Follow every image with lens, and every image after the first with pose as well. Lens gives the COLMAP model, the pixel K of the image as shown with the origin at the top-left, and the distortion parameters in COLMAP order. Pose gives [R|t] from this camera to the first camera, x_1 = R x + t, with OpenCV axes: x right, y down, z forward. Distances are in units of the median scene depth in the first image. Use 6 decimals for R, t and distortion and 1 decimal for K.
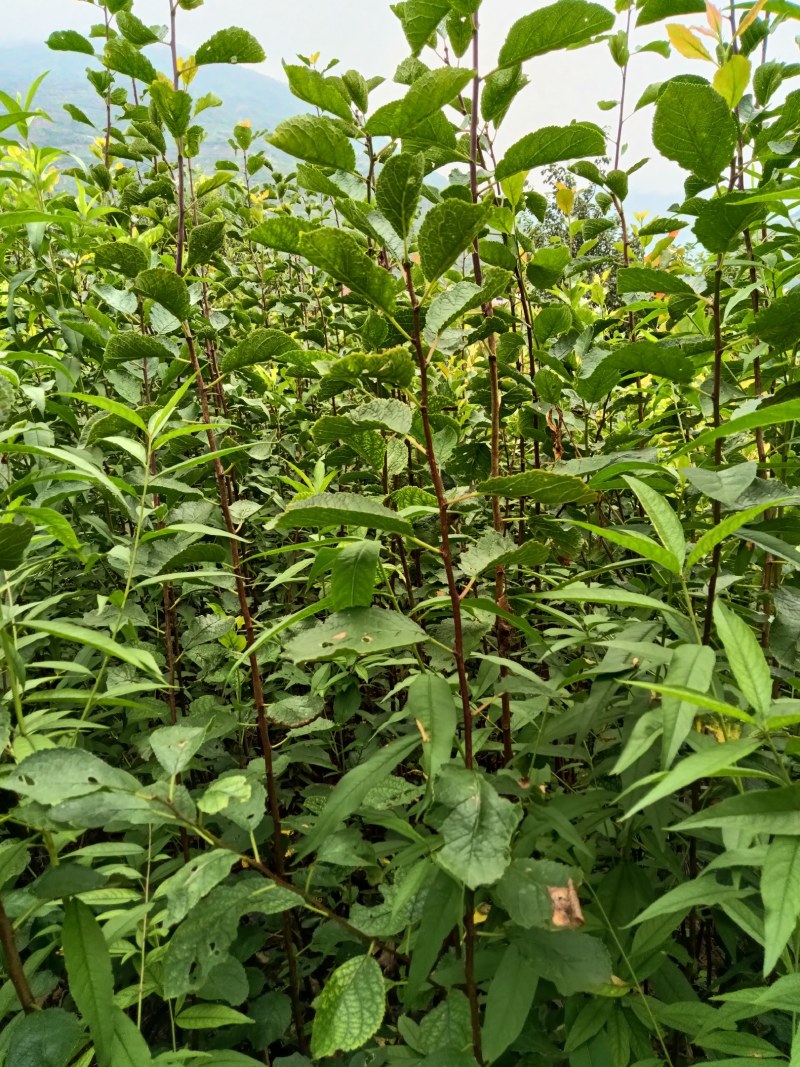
lens RADIAL K [[794.0, 0, 400.0], [0, 794.0, 533.5], [0, 0, 1]] dist [0.038399, -0.009316]
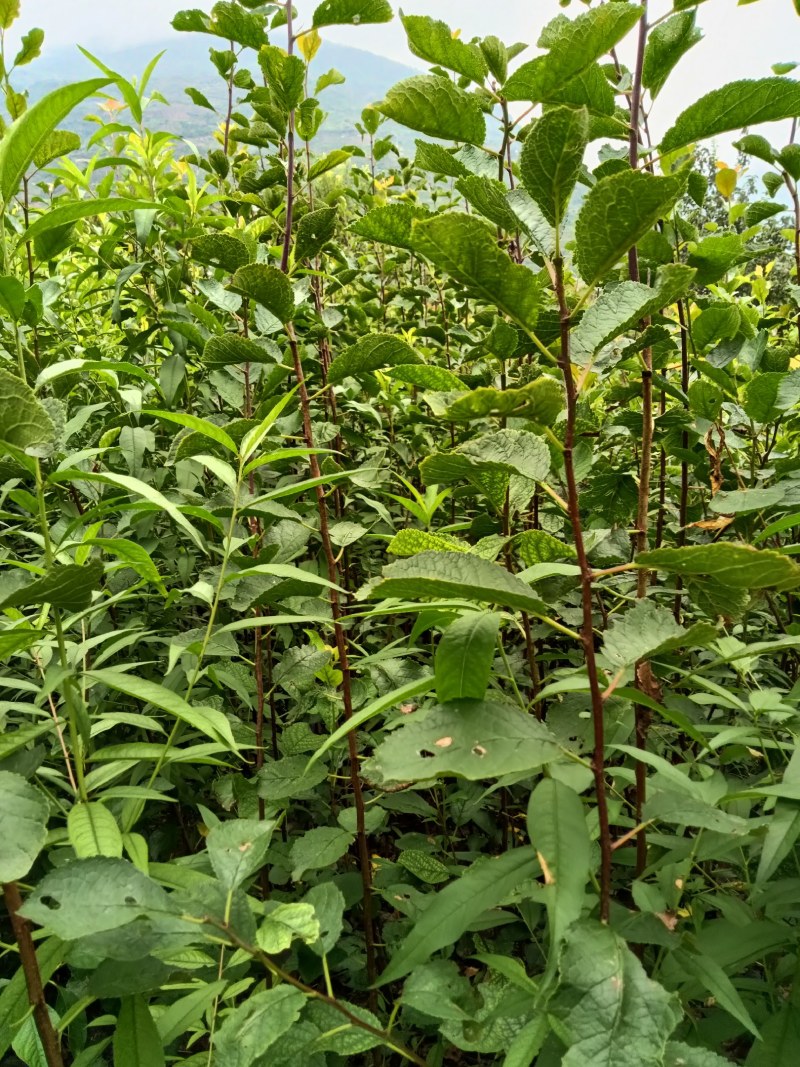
lens RADIAL K [[794.0, 0, 400.0], [0, 794.0, 533.5], [0, 0, 1]] dist [0.038399, -0.009316]
pose [[0.989166, 0.049125, -0.138341, -0.008952], [-0.047415, 0.998753, 0.015630, -0.036134], [0.138937, -0.008901, 0.990261, 0.098491]]
